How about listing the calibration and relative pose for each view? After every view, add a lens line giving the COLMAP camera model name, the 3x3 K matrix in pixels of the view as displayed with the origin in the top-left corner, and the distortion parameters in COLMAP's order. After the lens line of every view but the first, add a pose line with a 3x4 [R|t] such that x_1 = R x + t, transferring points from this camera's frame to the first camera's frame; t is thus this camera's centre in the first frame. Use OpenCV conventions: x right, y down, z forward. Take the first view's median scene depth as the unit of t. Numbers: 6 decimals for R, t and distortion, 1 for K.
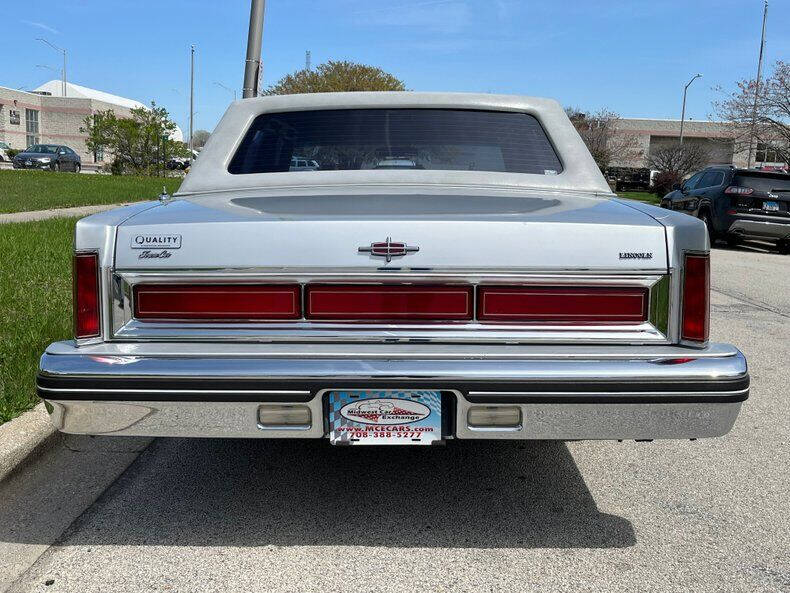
lens RADIAL K [[949.4, 0, 367.3], [0, 949.4, 242.6], [0, 0, 1]] dist [0.058213, 0.000000]
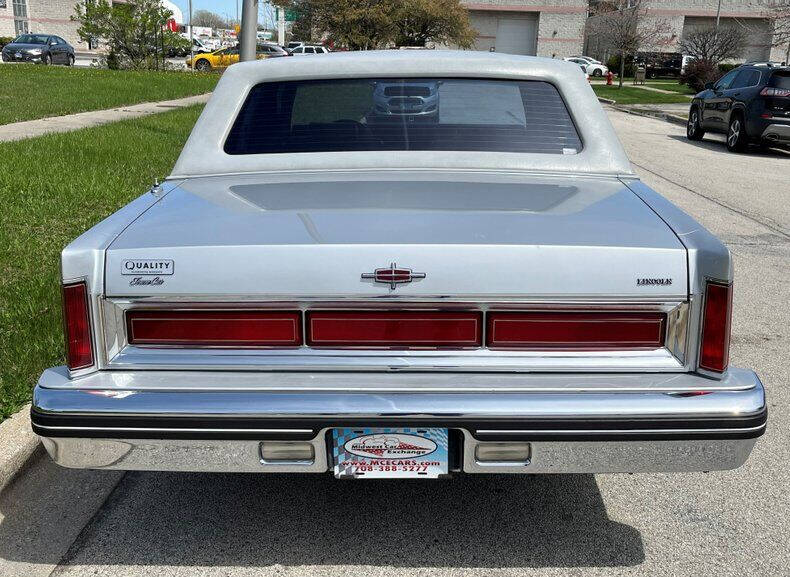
lens RADIAL K [[982.4, 0, 378.5], [0, 982.4, 283.4], [0, 0, 1]] dist [0.058676, 0.000000]
pose [[0.999945, -0.008946, -0.005449, 0.012814], [0.009730, 0.985935, 0.166846, -0.146217], [0.003880, -0.166890, 0.985968, 0.033885]]
